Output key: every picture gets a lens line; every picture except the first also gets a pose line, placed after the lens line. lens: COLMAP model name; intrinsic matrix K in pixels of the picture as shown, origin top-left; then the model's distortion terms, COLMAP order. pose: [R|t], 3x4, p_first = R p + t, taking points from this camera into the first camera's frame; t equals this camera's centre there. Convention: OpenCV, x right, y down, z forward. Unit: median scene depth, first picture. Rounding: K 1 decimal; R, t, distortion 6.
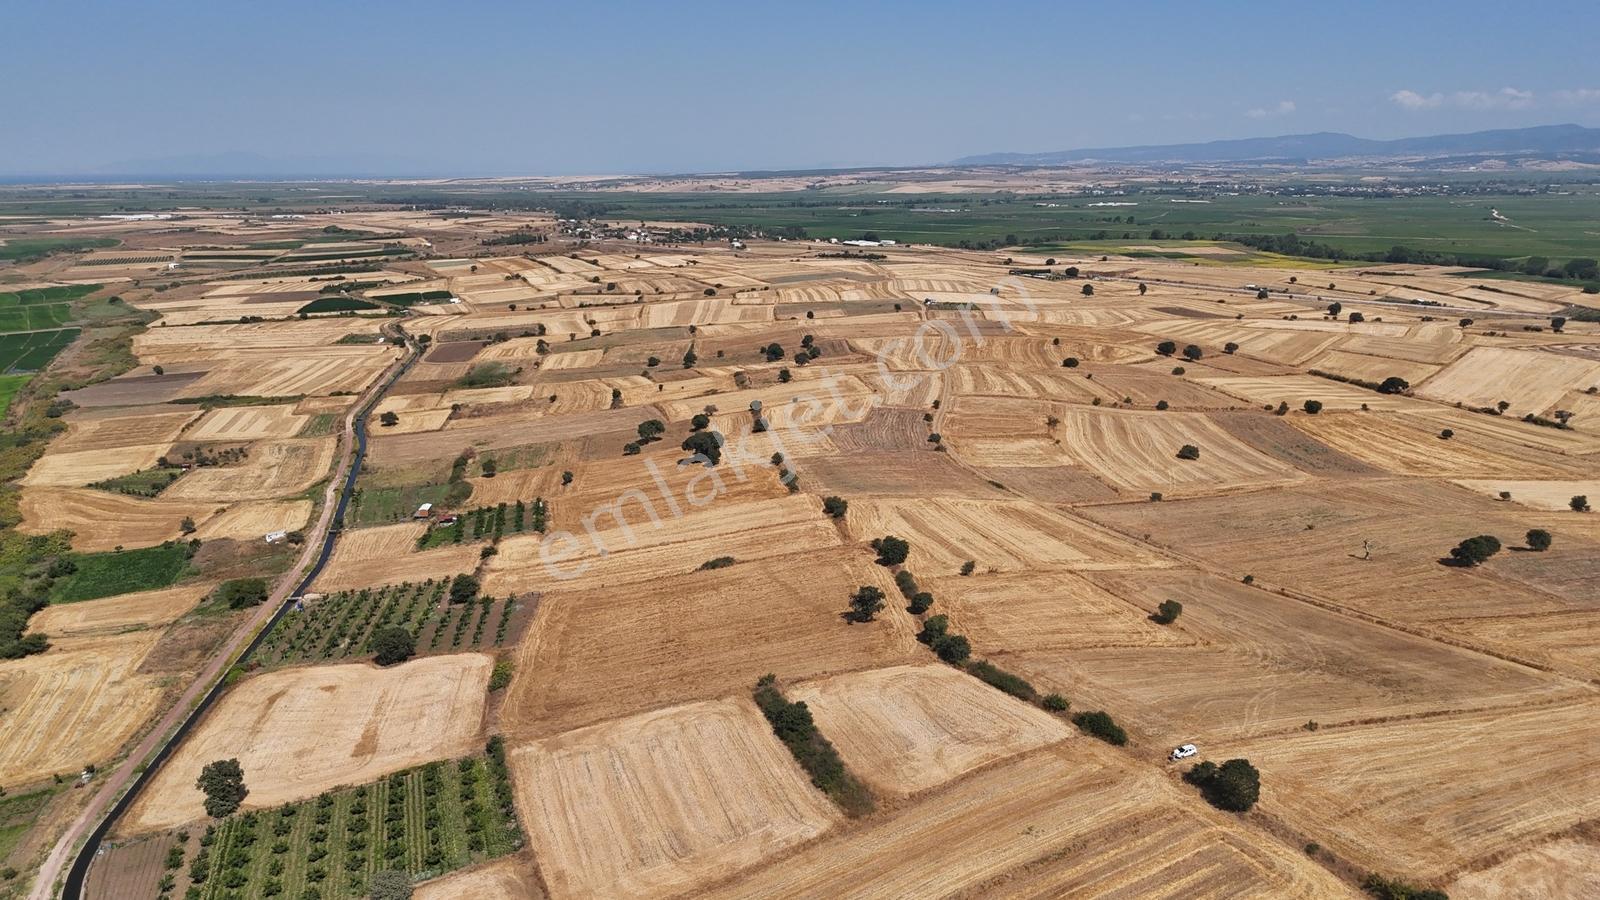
lens RADIAL K [[1175.3, 0, 805.9], [0, 1175.3, 449.7], [0, 0, 1]] dist [0.081271, -0.083553]
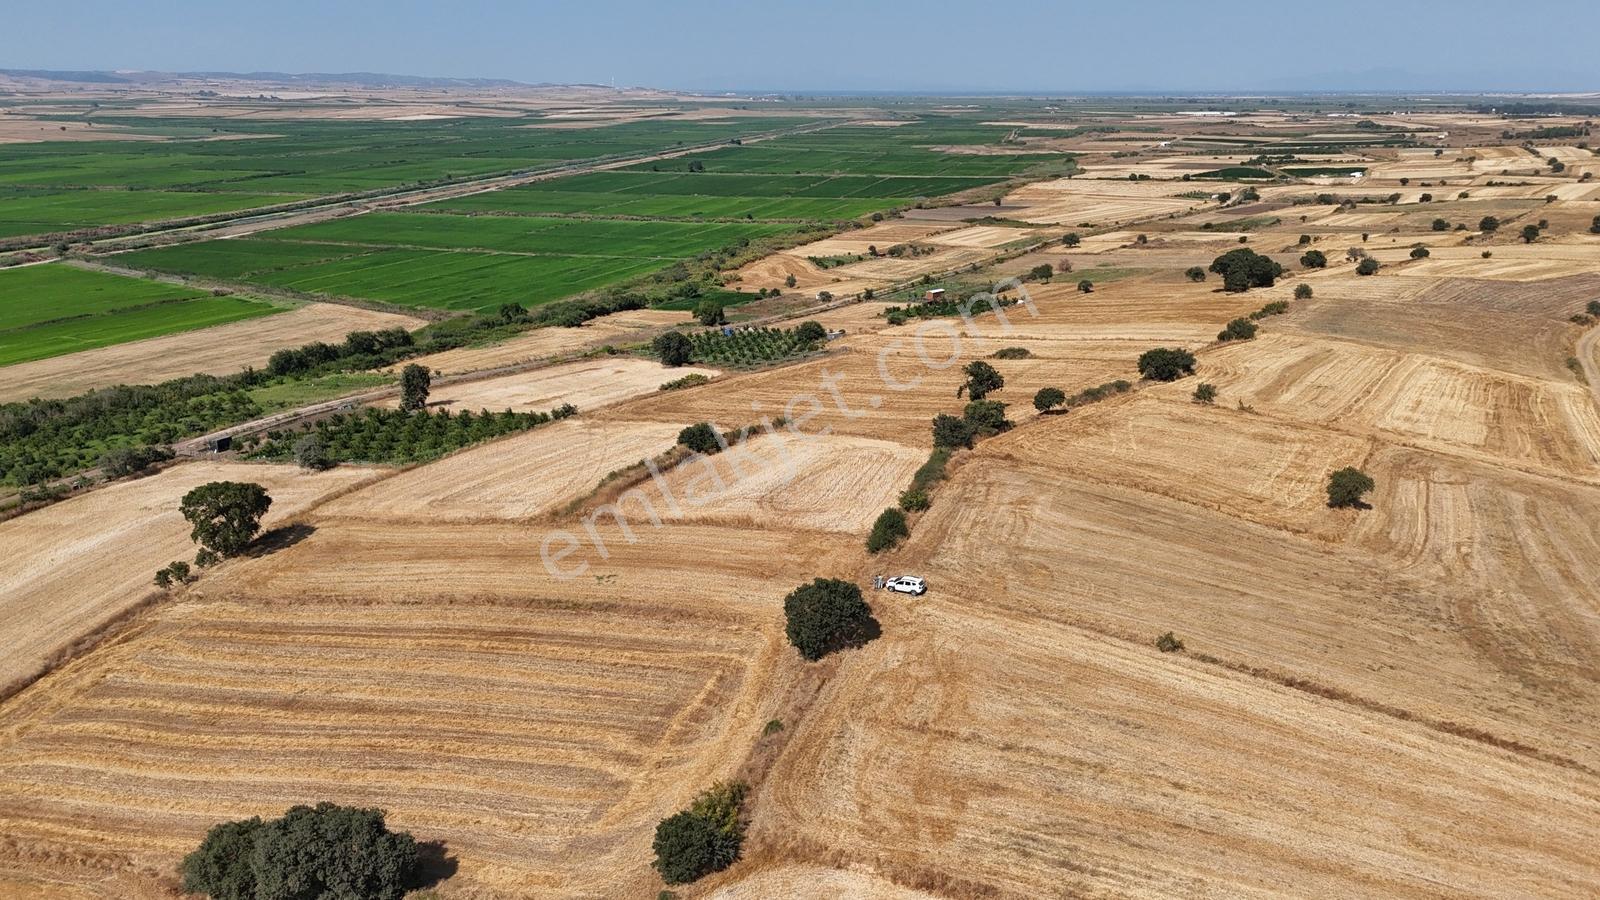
lens RADIAL K [[1175.3, 0, 807.6], [0, 1175.3, 459.1], [0, 0, 1]] dist [0.081271, -0.083553]
pose [[0.648543, 0.240958, -0.722033, 0.285947], [-0.189216, 0.969832, 0.153697, 0.044807], [0.737285, 0.036941, 0.674571, 0.227424]]
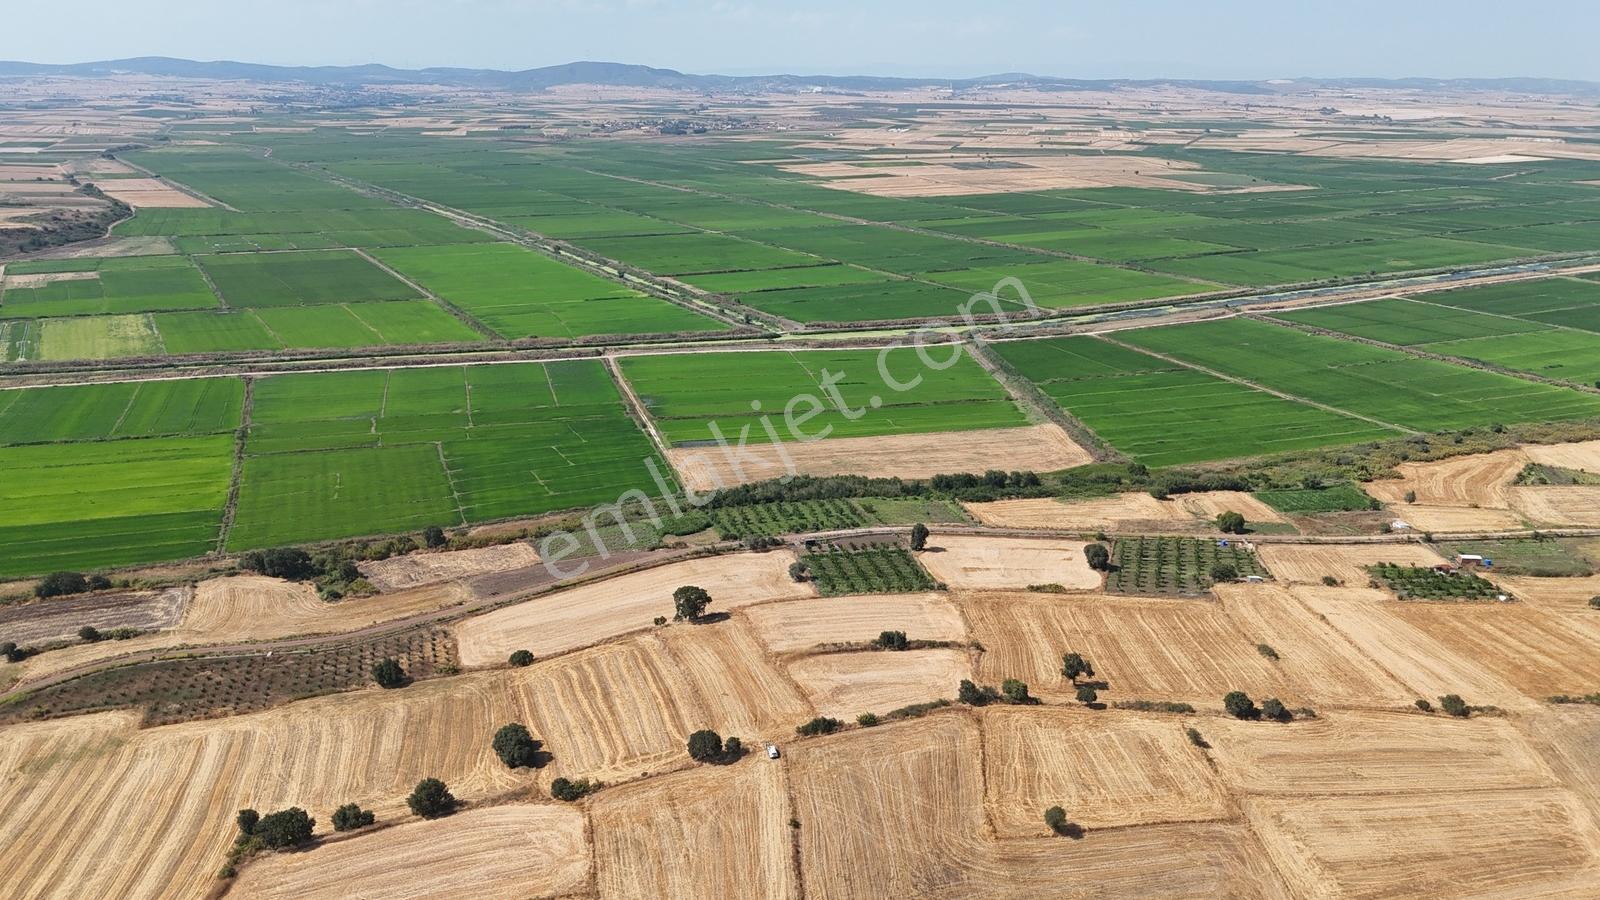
lens RADIAL K [[1175.3, 0, 806.7], [0, 1175.3, 461.1], [0, 0, 1]] dist [0.081271, -0.083553]
pose [[-0.160775, 0.314158, -0.935658, 0.579941], [-0.242512, 0.906355, 0.345990, -0.200155], [0.956734, 0.282535, -0.069532, 0.421562]]
